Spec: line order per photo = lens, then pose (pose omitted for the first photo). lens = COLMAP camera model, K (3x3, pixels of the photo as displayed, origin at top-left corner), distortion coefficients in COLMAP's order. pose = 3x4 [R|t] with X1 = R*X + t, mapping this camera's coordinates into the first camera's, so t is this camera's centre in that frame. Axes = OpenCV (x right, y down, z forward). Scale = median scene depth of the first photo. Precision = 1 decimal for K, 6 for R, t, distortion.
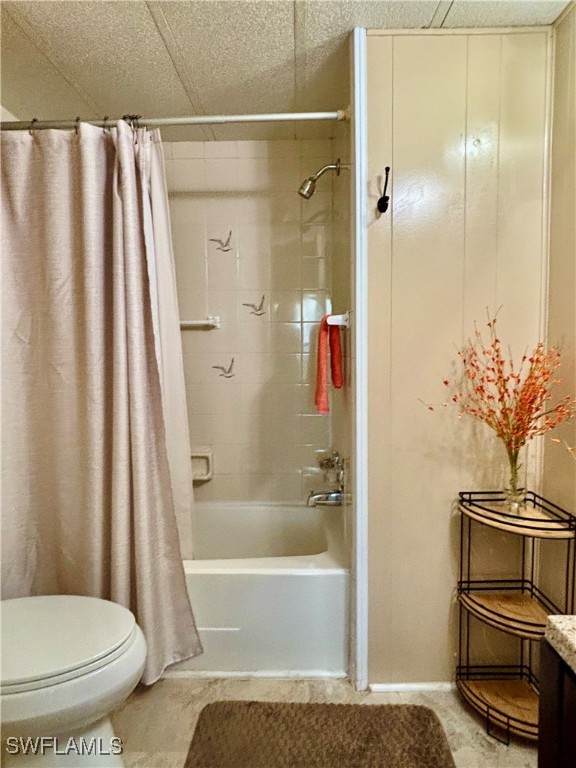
lens RADIAL K [[450.8, 0, 284.4], [0, 450.8, 380.6], [0, 0, 1]] dist [0.009492, -0.016065]
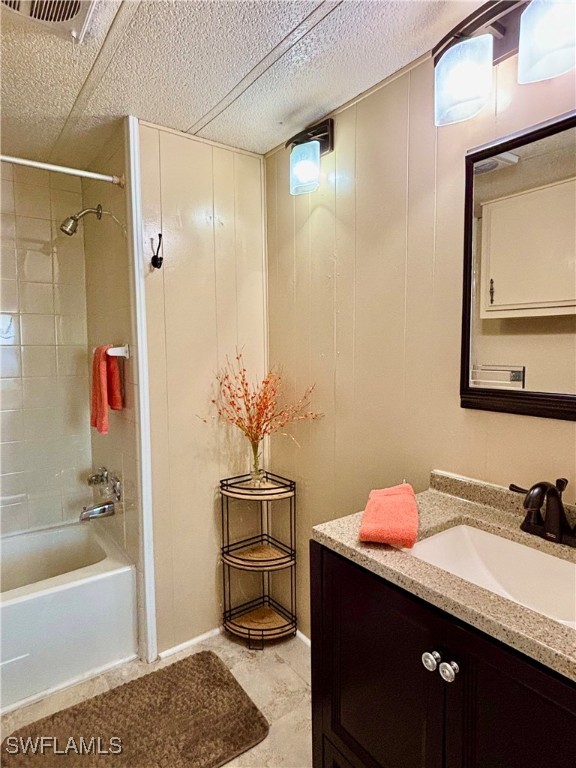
lens RADIAL K [[450.8, 0, 289.0], [0, 450.8, 382.5], [0, 0, 1]] dist [0.009492, -0.016065]
pose [[0.790102, -0.042614, 0.611492, -0.257583], [0.050056, 0.998734, 0.004923, -0.040691], [-0.610928, 0.026719, 0.791235, -0.195536]]
